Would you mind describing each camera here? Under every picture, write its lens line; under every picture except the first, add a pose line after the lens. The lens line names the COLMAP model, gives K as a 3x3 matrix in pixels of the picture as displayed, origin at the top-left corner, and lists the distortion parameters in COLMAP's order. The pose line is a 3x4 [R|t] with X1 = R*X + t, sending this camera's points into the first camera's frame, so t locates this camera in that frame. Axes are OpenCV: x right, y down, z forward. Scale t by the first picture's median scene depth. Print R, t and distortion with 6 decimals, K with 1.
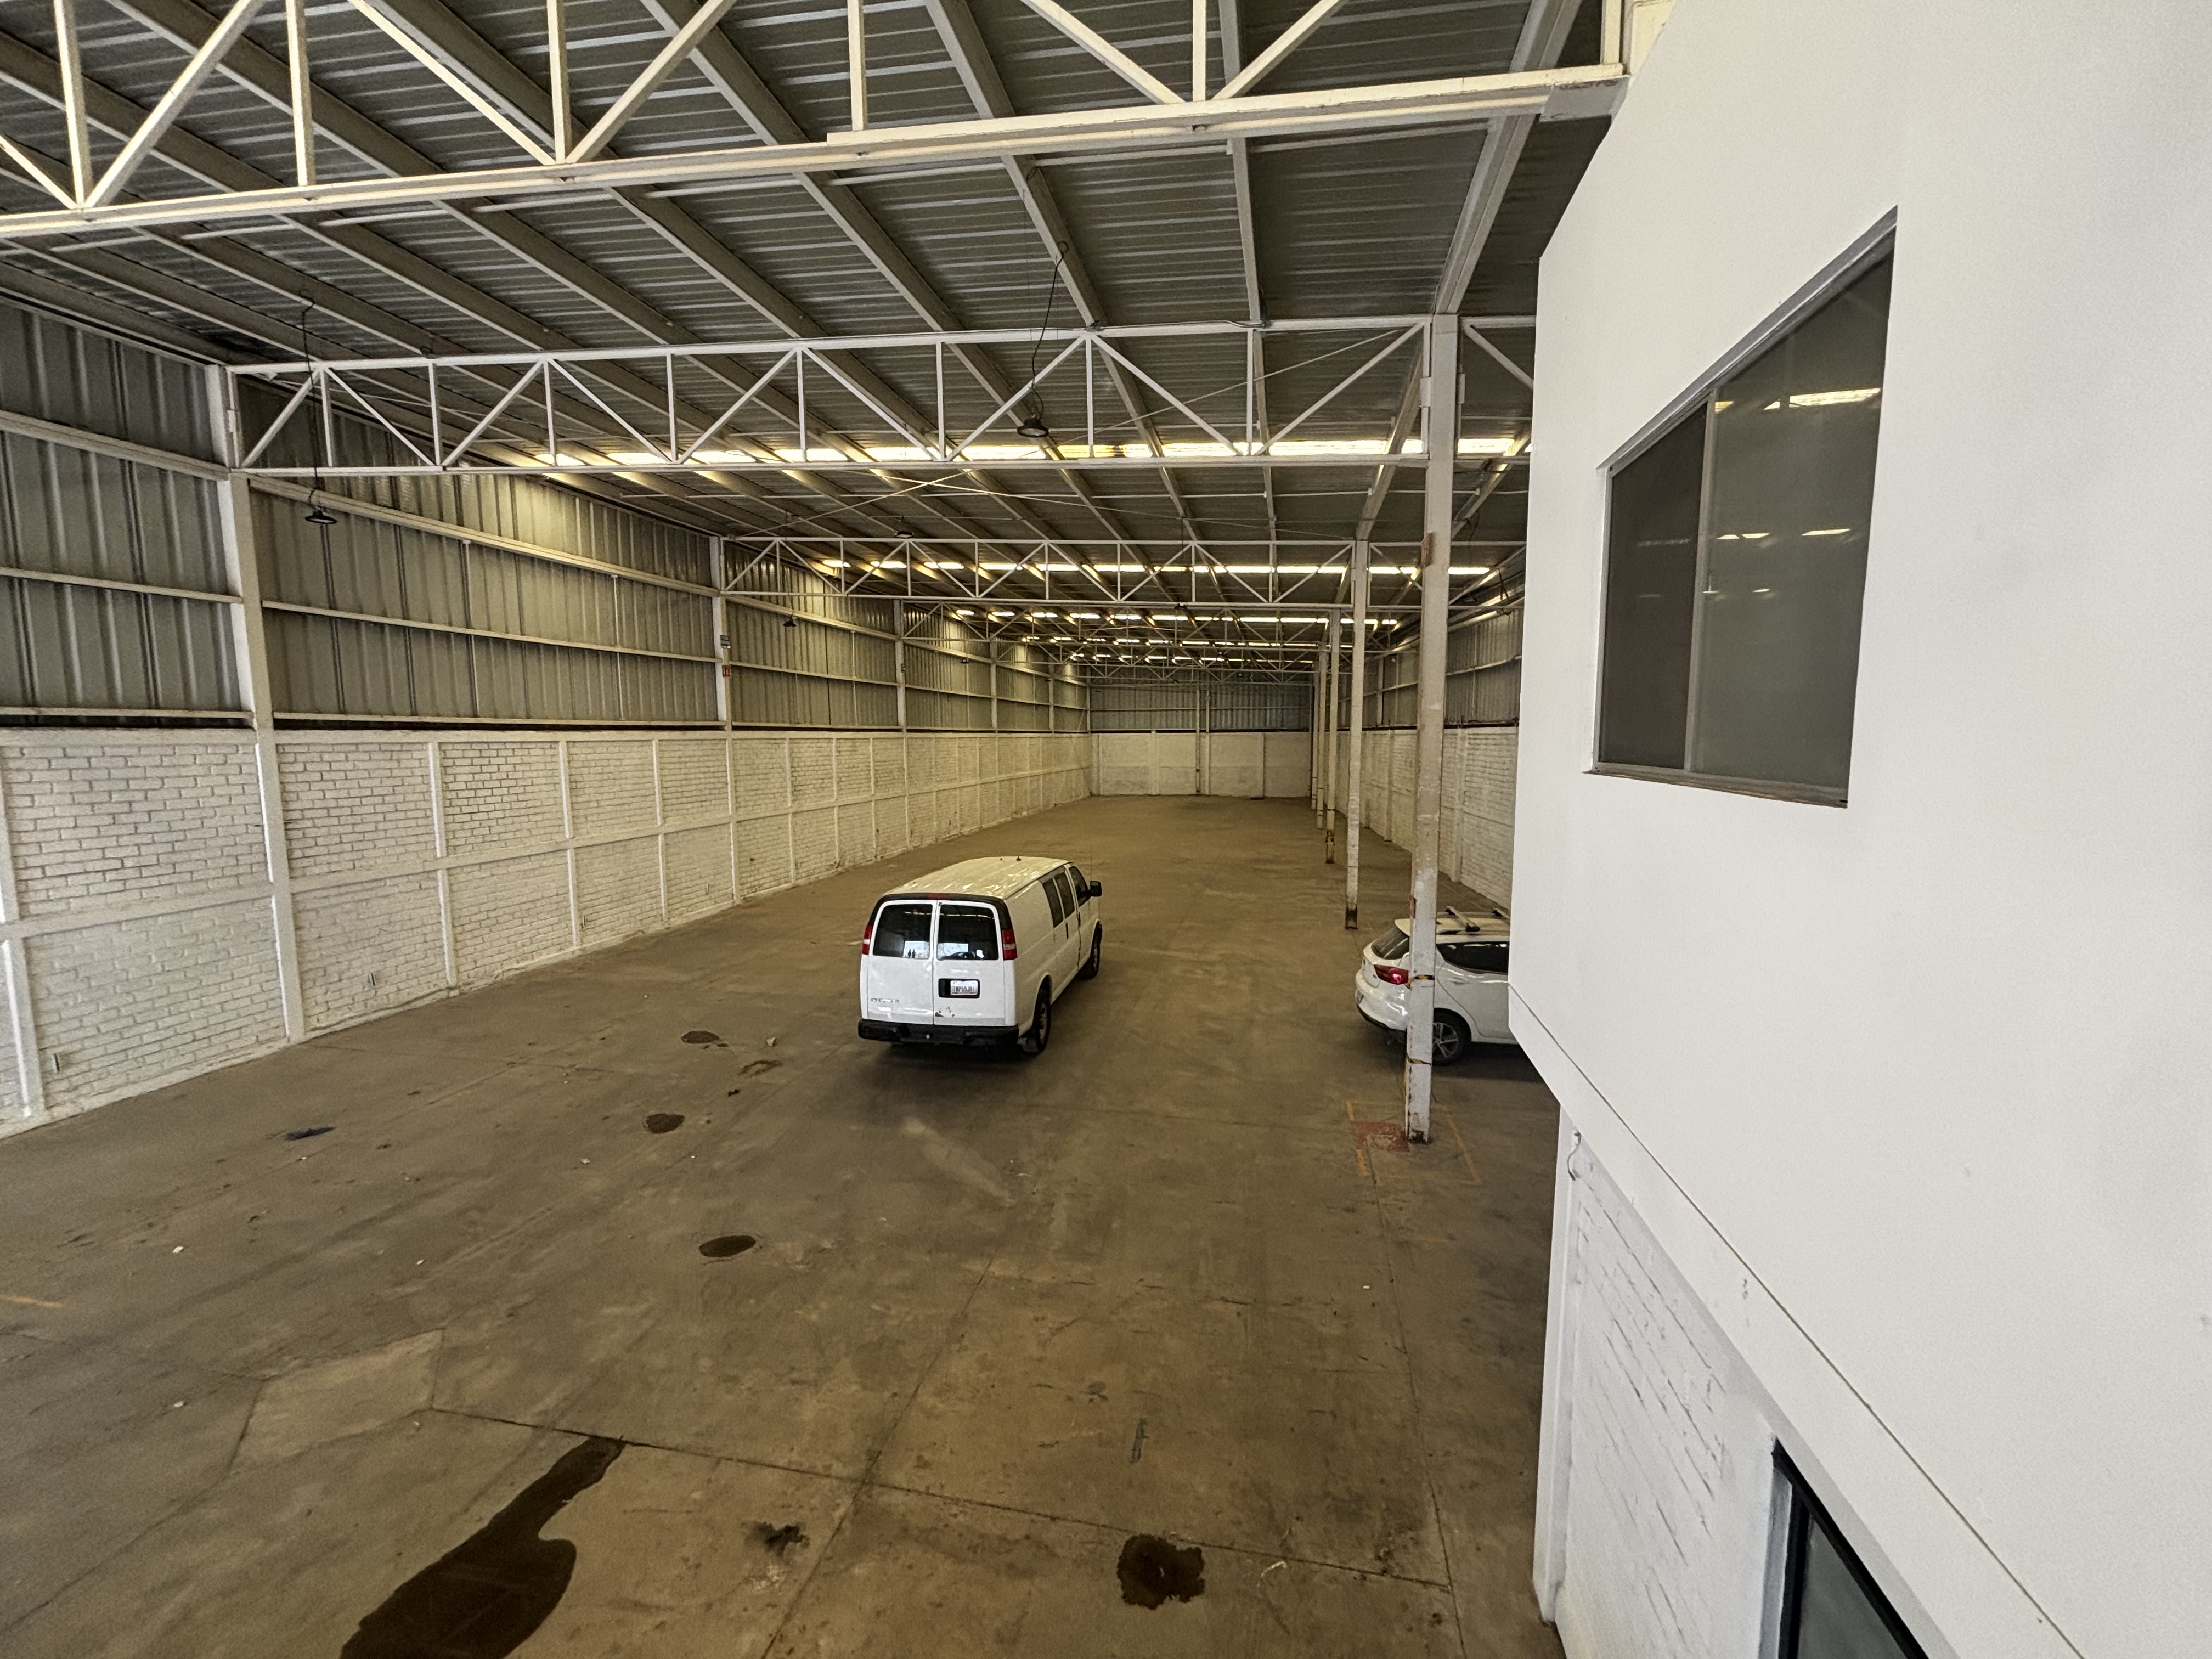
lens RADIAL K [[895.1, 0, 1106.5], [0, 895.1, 822.0], [0, 0, 1]] dist [0.003780, -0.000992]
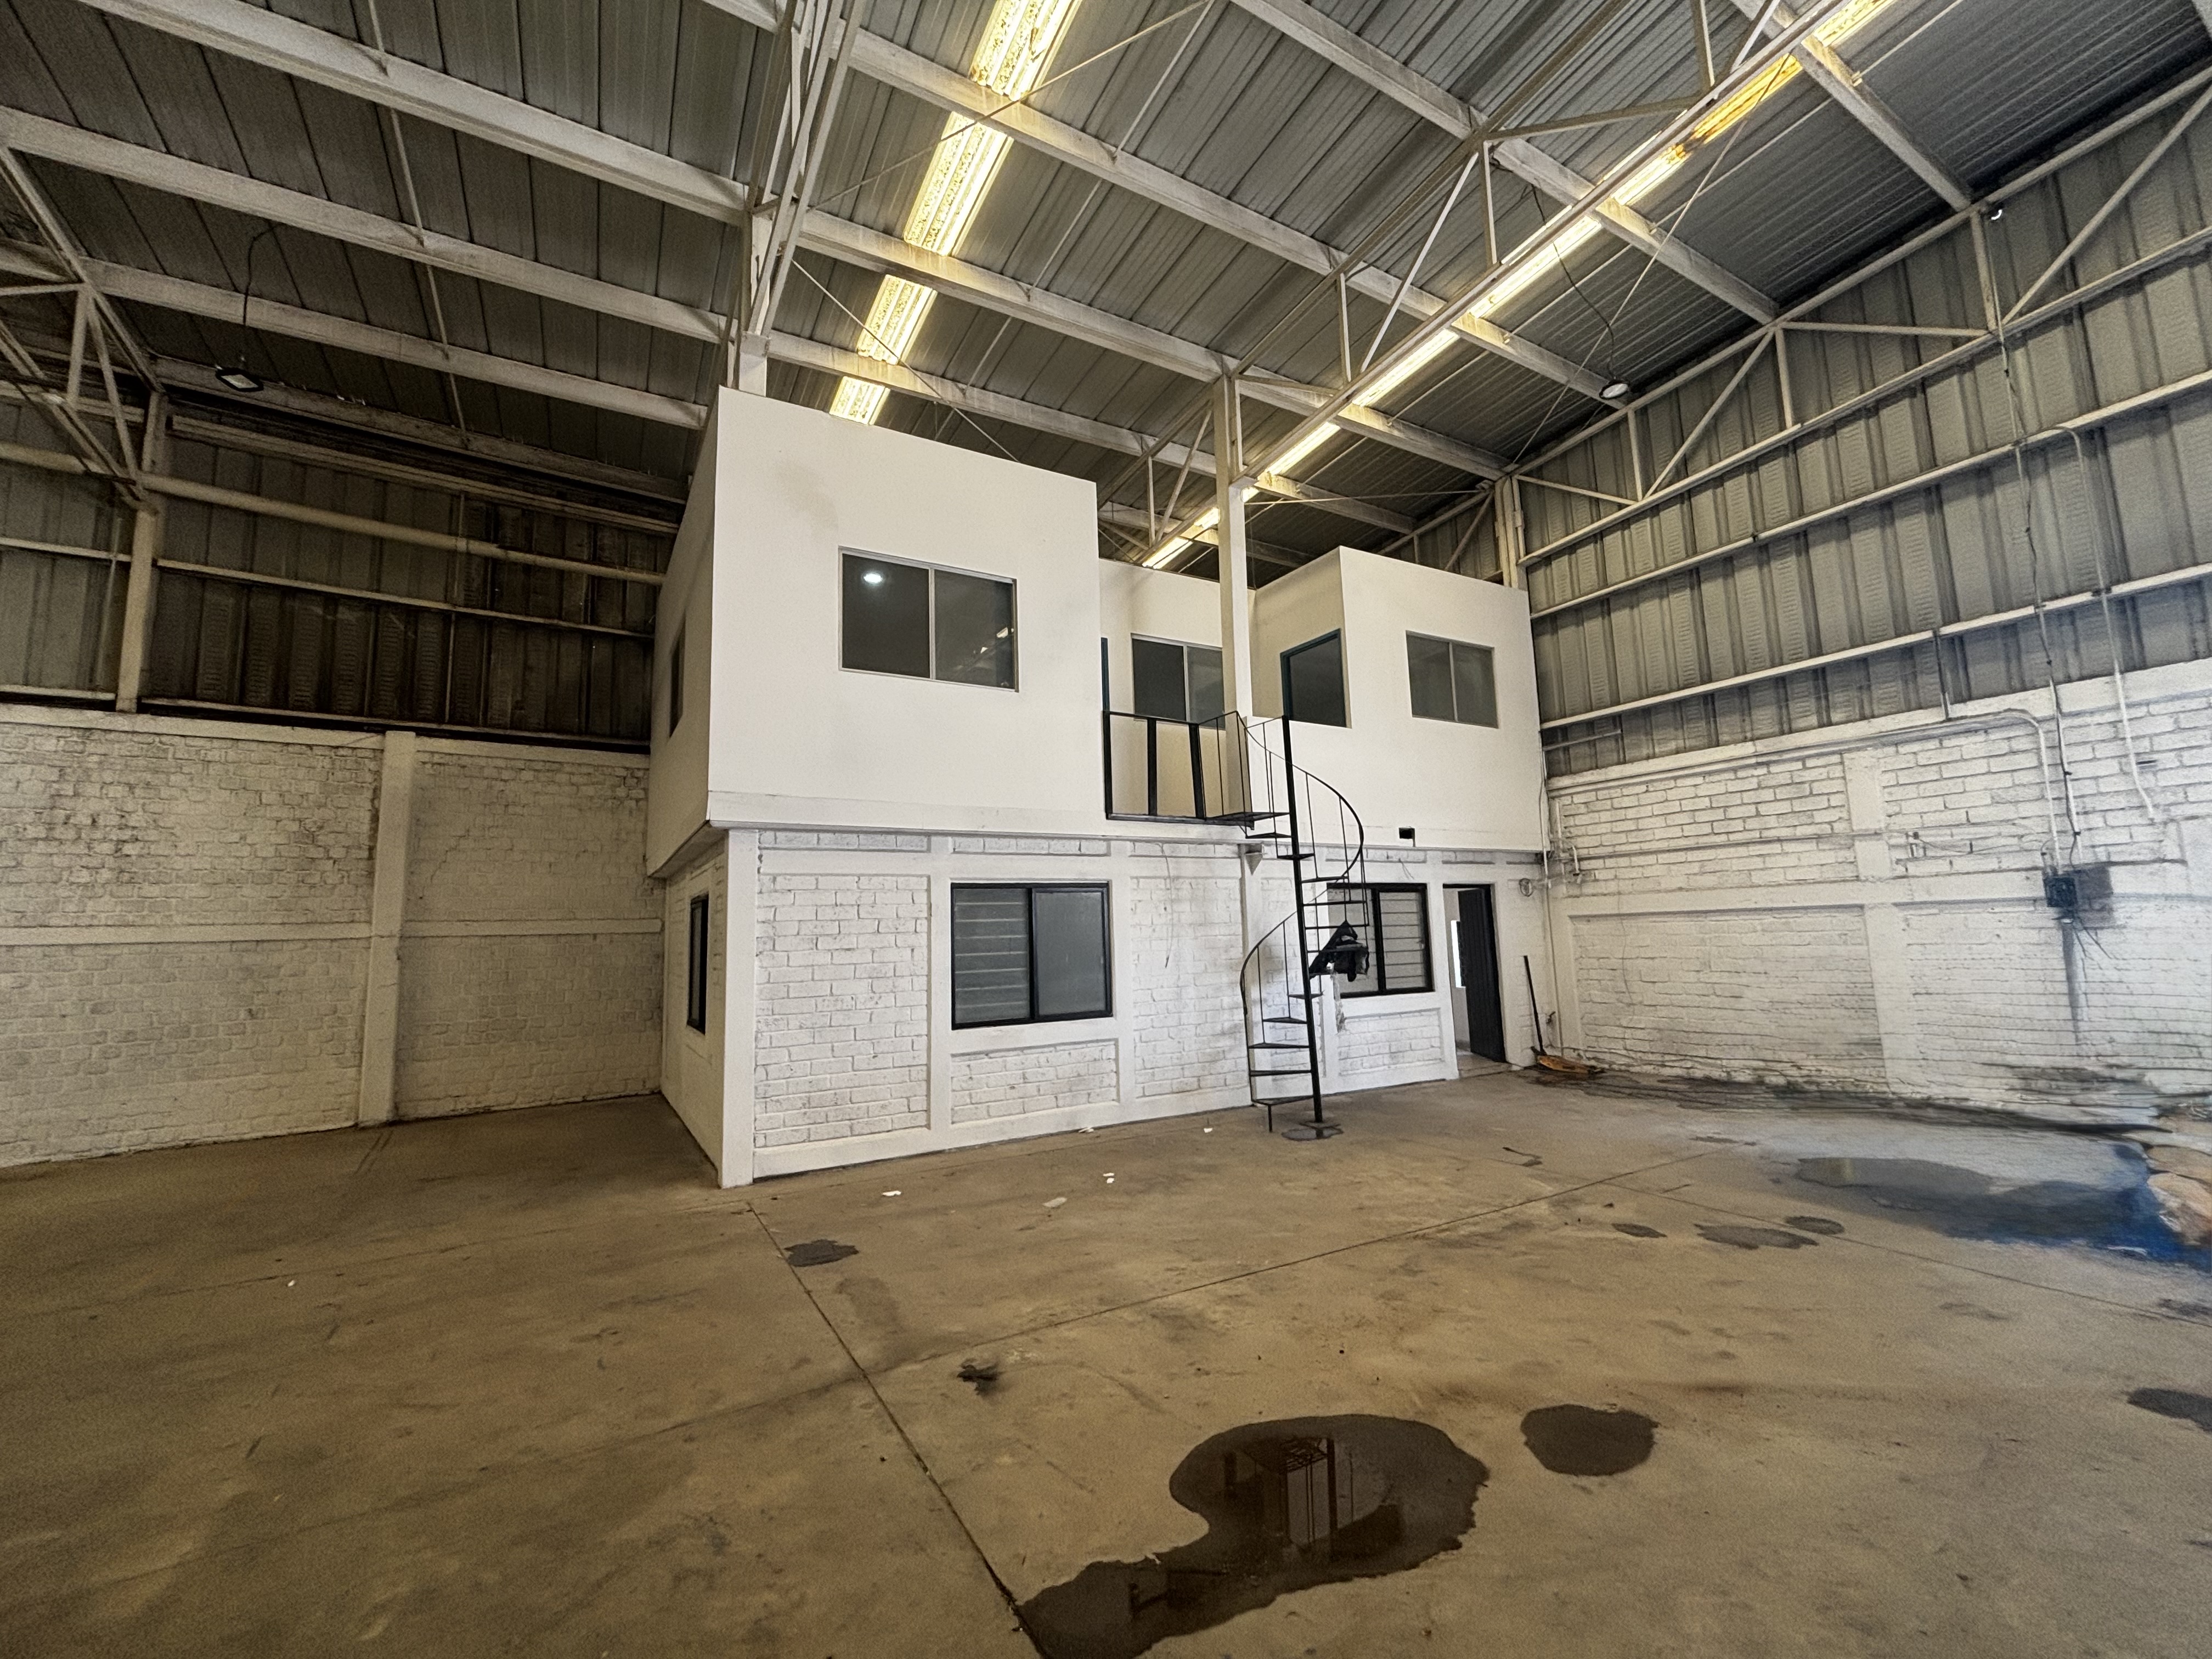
lens RADIAL K [[895.1, 0, 1108.8], [0, 895.1, 827.2], [0, 0, 1]] dist [0.003780, -0.000992]
pose [[-0.665828, 0.117158, 0.736850, -0.332042], [0.104910, 0.992484, -0.063006, 0.118715], [-0.738693, 0.035352, -0.673114, 0.442402]]
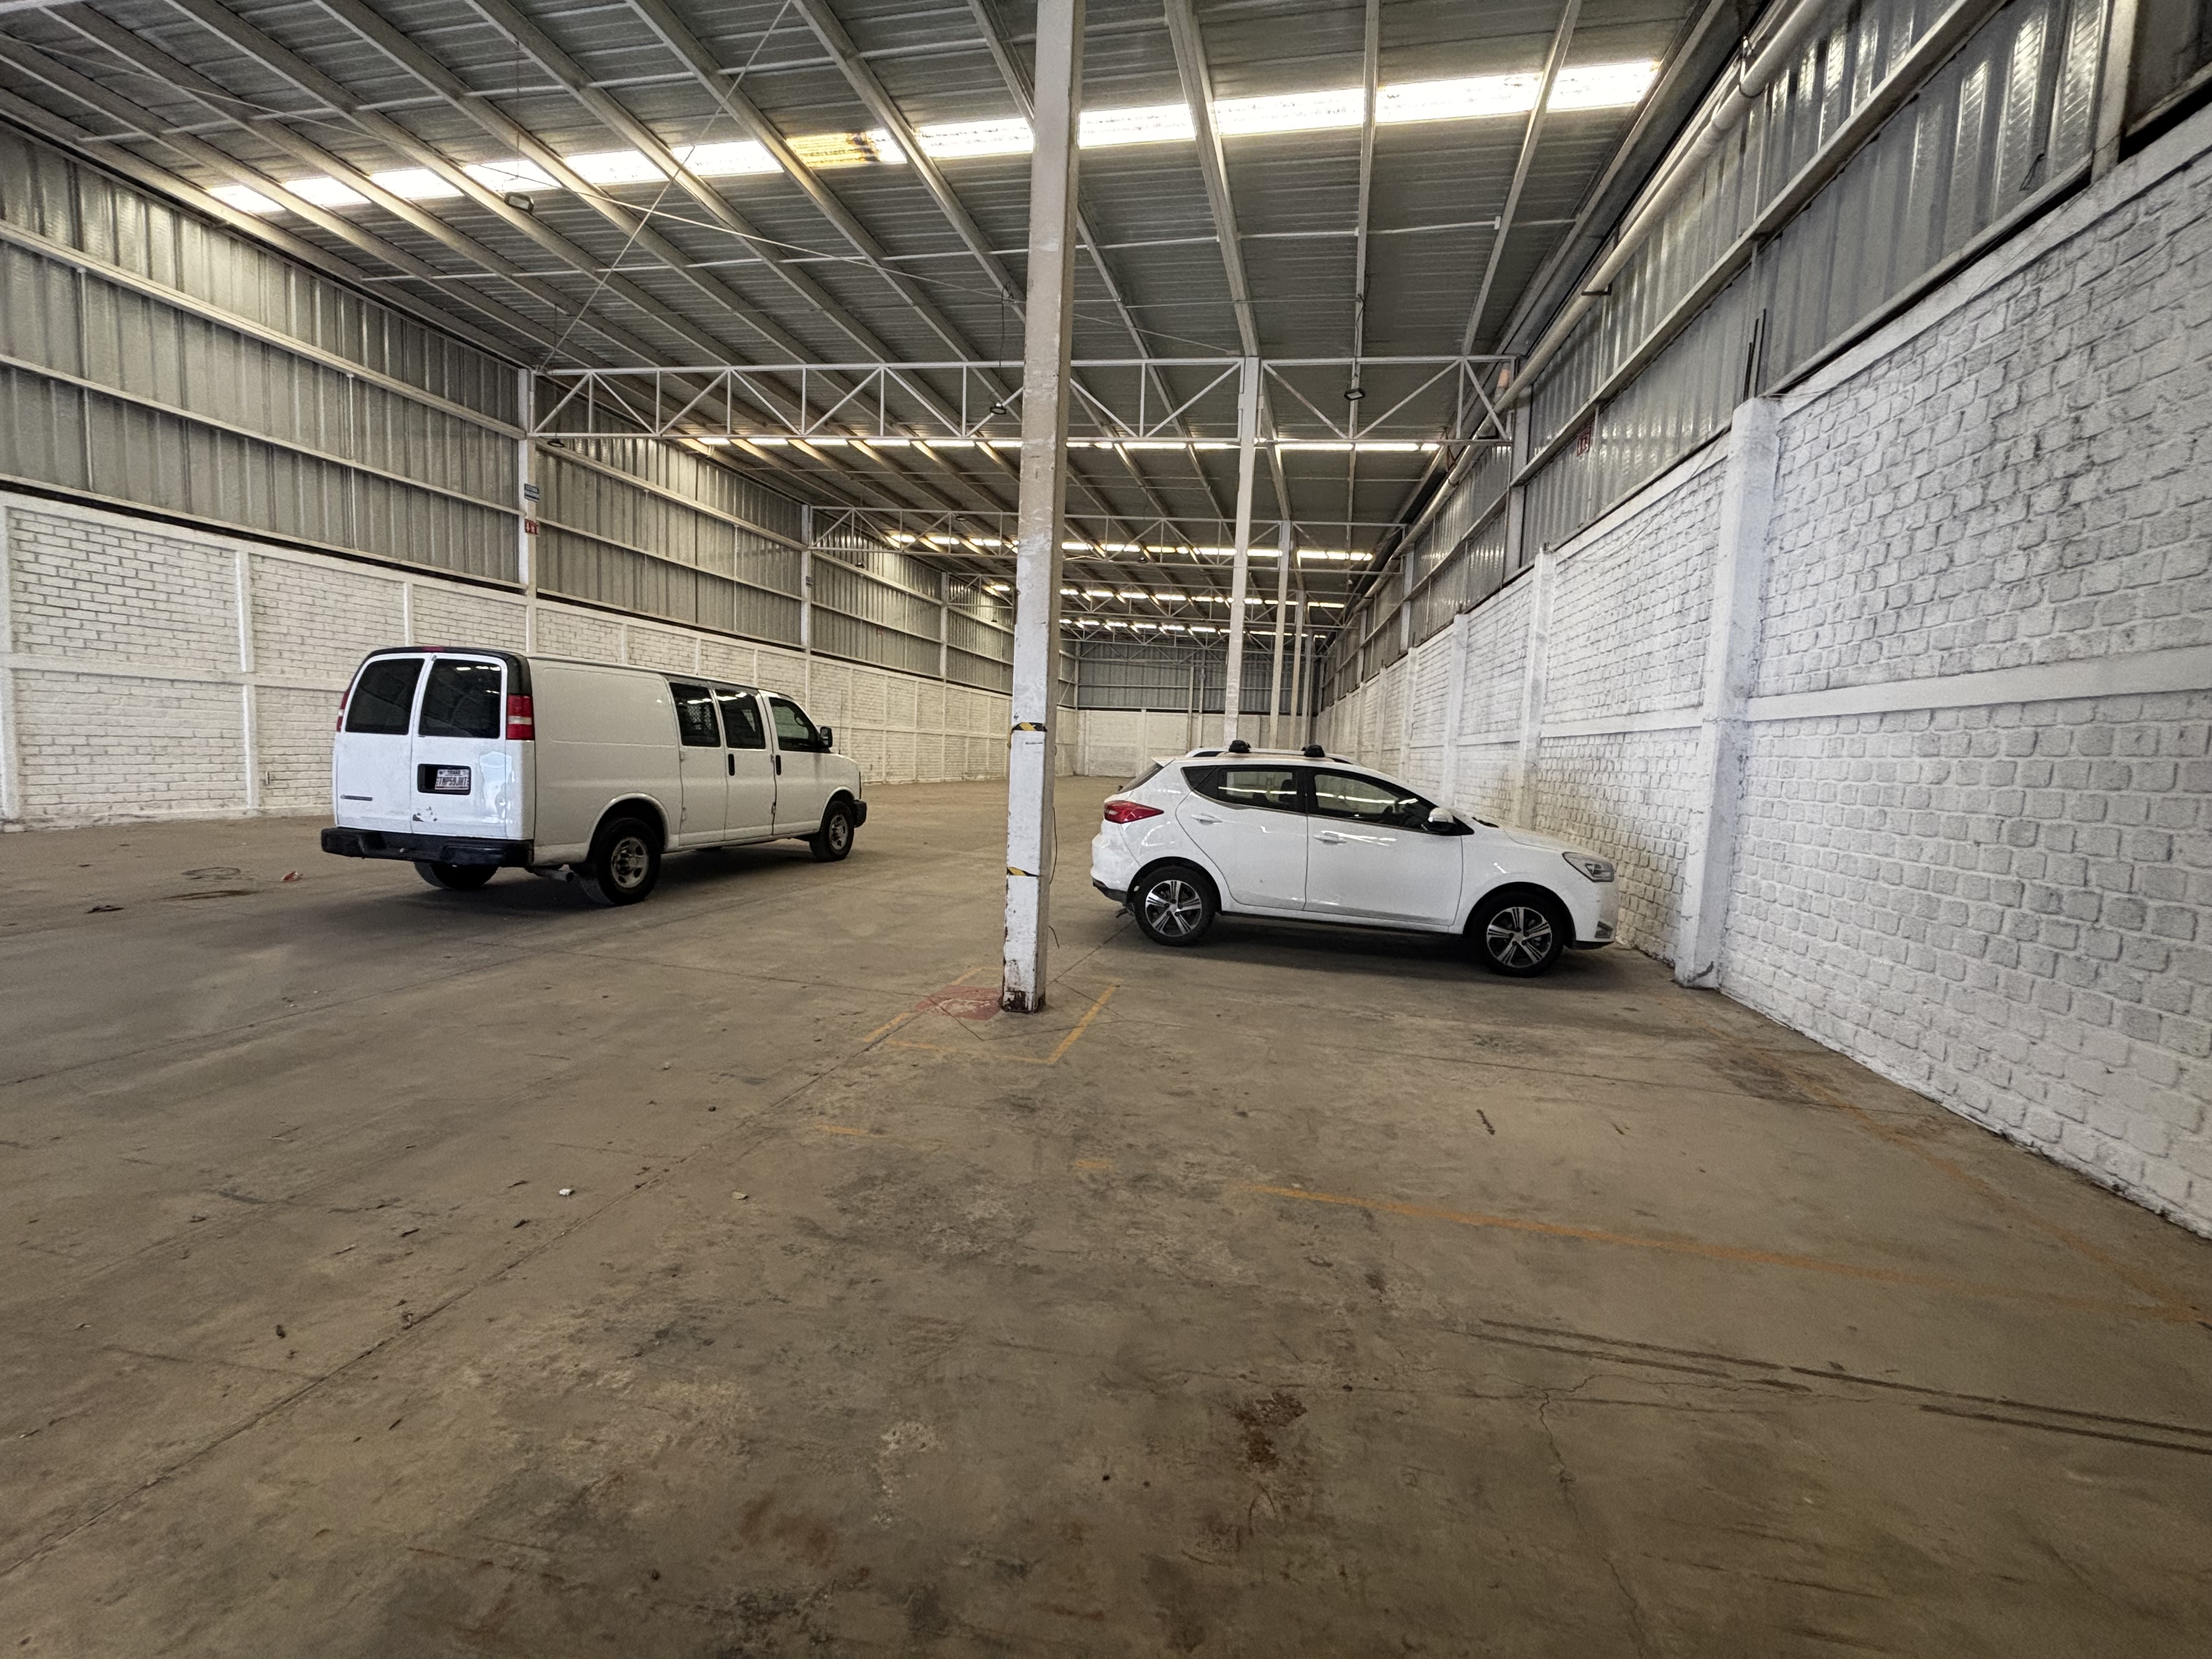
lens RADIAL K [[895.1, 0, 1105.5], [0, 895.1, 827.1], [0, 0, 1]] dist [0.003780, -0.000992]
pose [[0.997608, 0.051488, -0.046120, 0.259251], [-0.052074, 0.998576, -0.011601, 0.145120], [0.045457, 0.013975, 0.998869, 0.247291]]
